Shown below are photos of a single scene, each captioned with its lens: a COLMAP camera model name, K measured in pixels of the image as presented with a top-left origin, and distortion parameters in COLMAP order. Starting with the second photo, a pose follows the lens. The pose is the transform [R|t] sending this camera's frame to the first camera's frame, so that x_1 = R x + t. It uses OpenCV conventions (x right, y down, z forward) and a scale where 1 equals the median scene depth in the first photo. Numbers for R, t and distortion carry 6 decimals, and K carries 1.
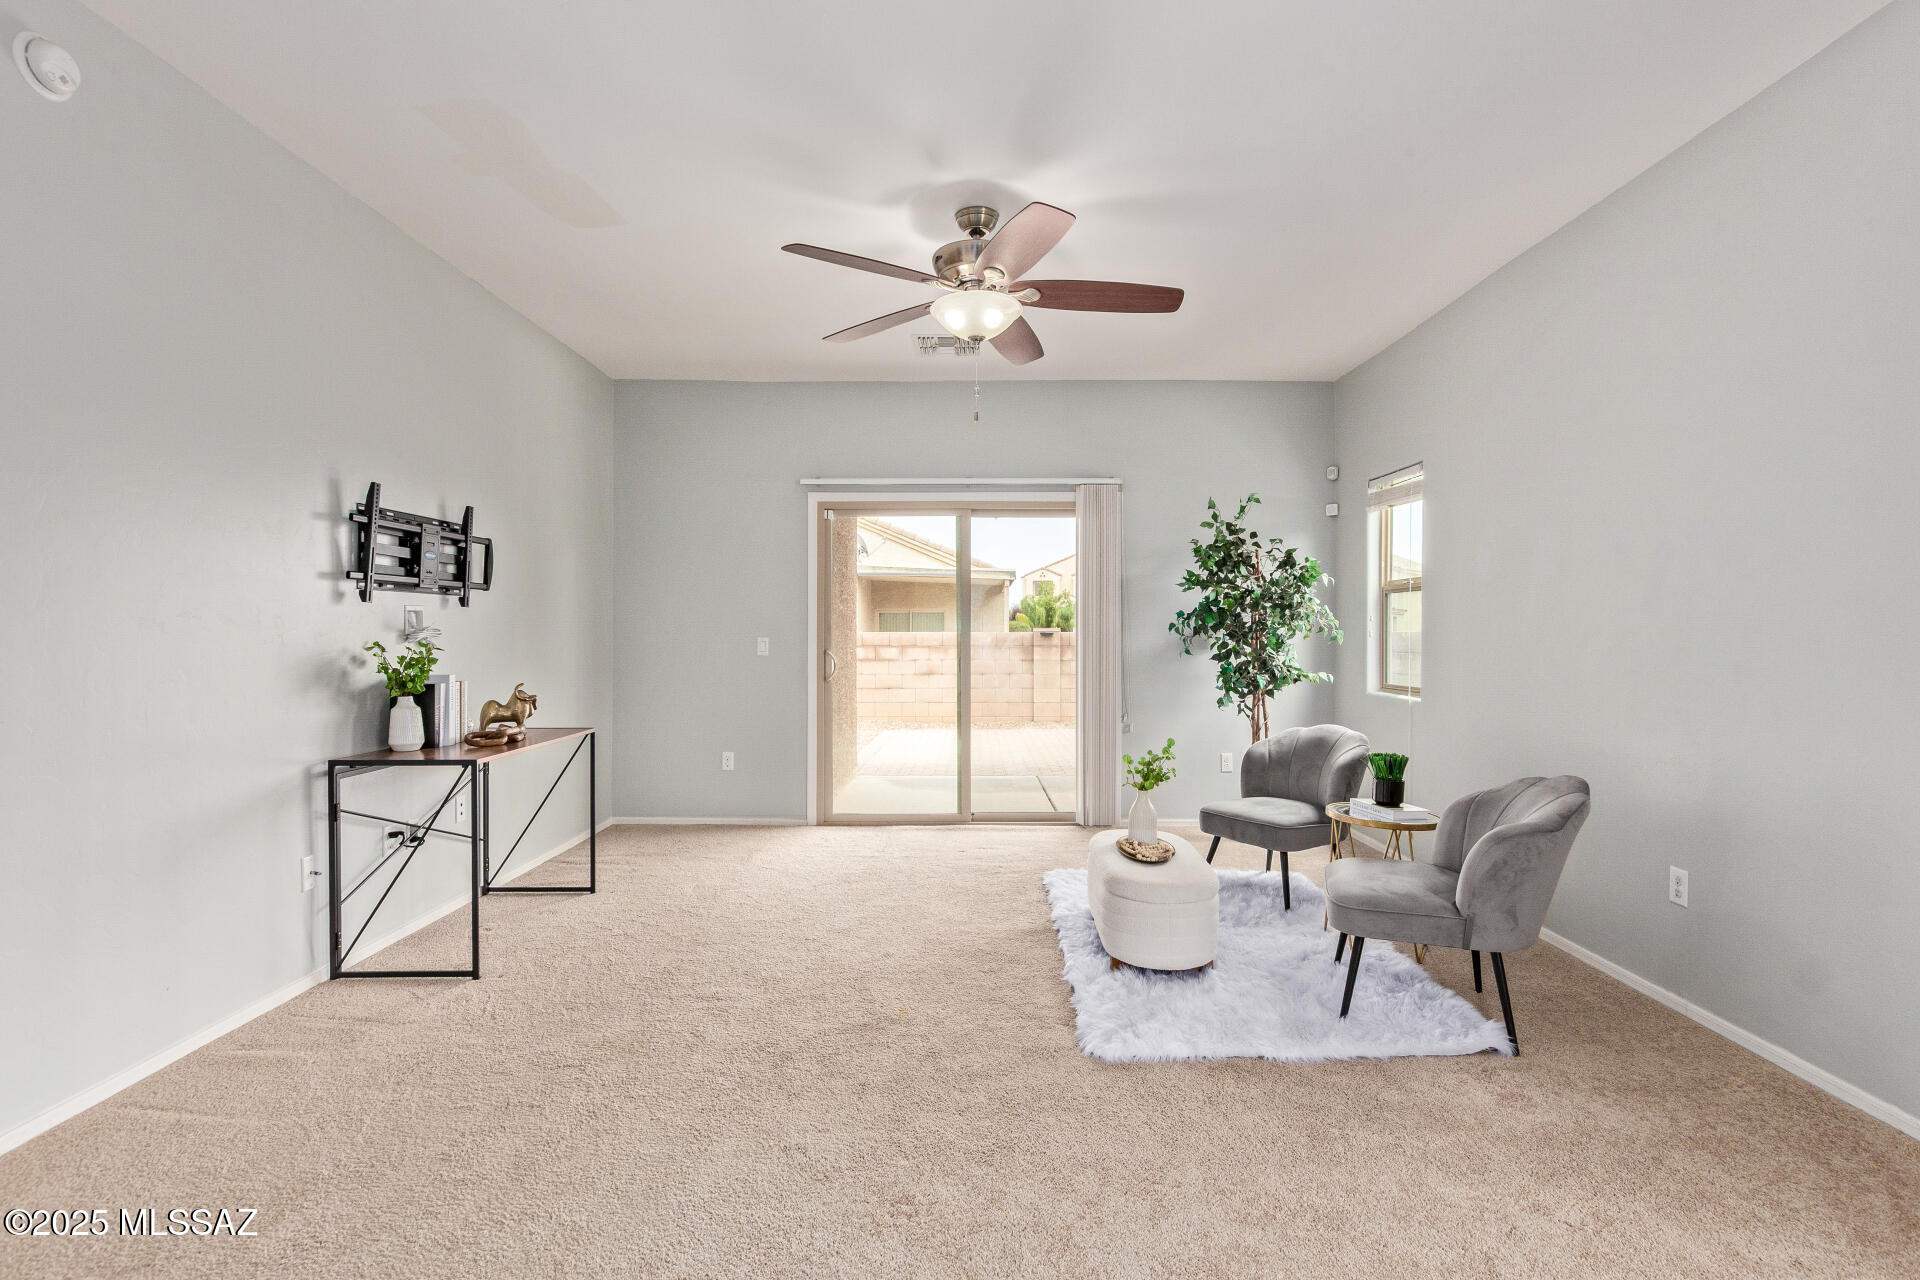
lens RADIAL K [[879.1, 0, 971.5], [0, 879.1, 643.2], [0, 0, 1]] dist [0.004146, -0.001802]
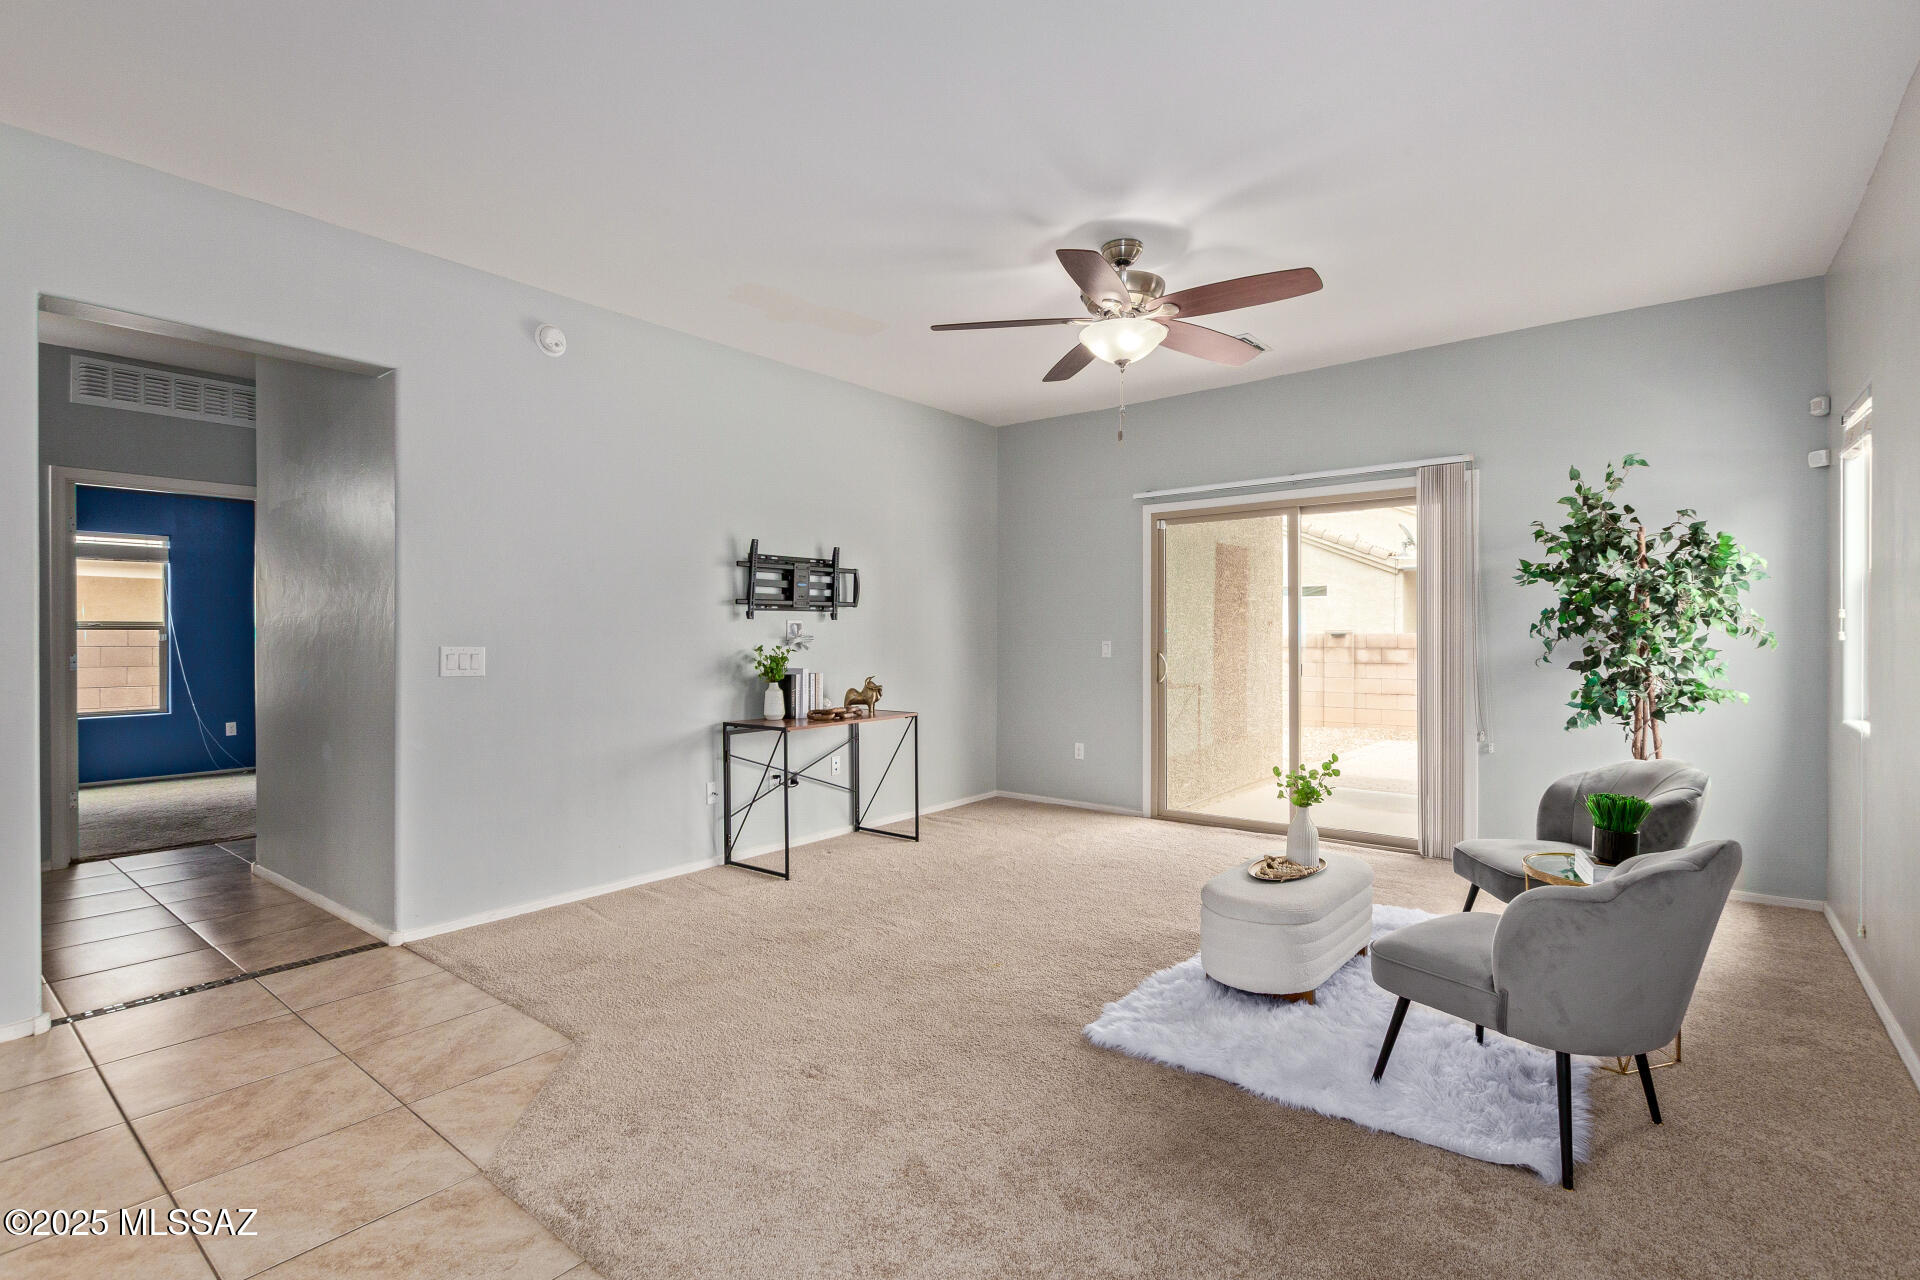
lens RADIAL K [[879.1, 0, 973.8], [0, 879.1, 640.2], [0, 0, 1]] dist [0.004146, -0.001802]
pose [[0.785528, -0.000720, -0.618825, 0.491349], [-0.001851, 0.999992, -0.003512, -0.005293], [0.618823, 0.003904, 0.785521, 0.051103]]
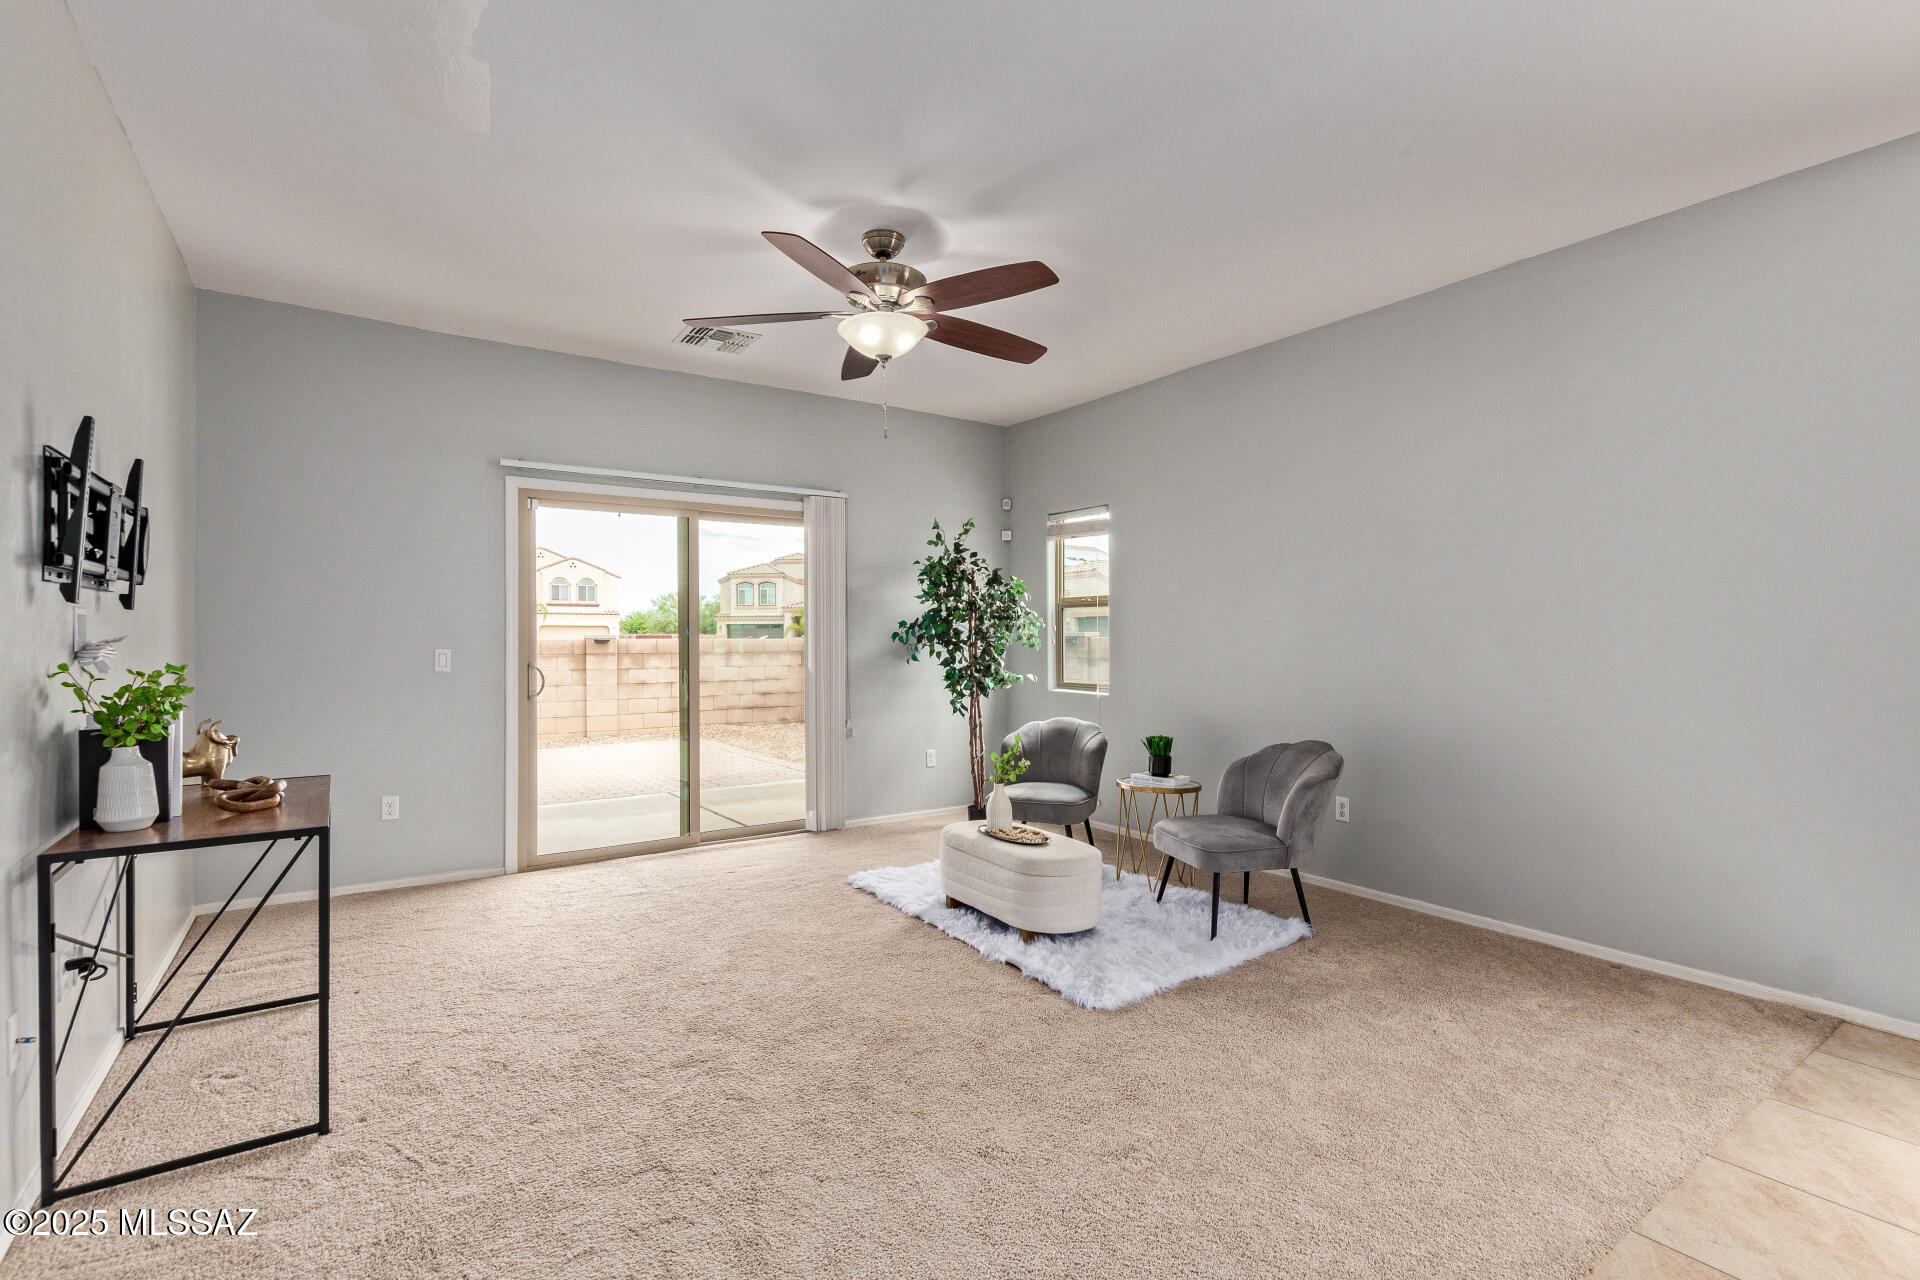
lens RADIAL K [[879.1, 0, 969.2], [0, 879.1, 640.3], [0, 0, 1]] dist [0.004146, -0.001802]
pose [[0.824002, -0.004546, 0.566569, -0.464313], [0.009584, 0.999937, -0.005916, -0.008382], [-0.566506, 0.010305, 0.823993, 0.095010]]
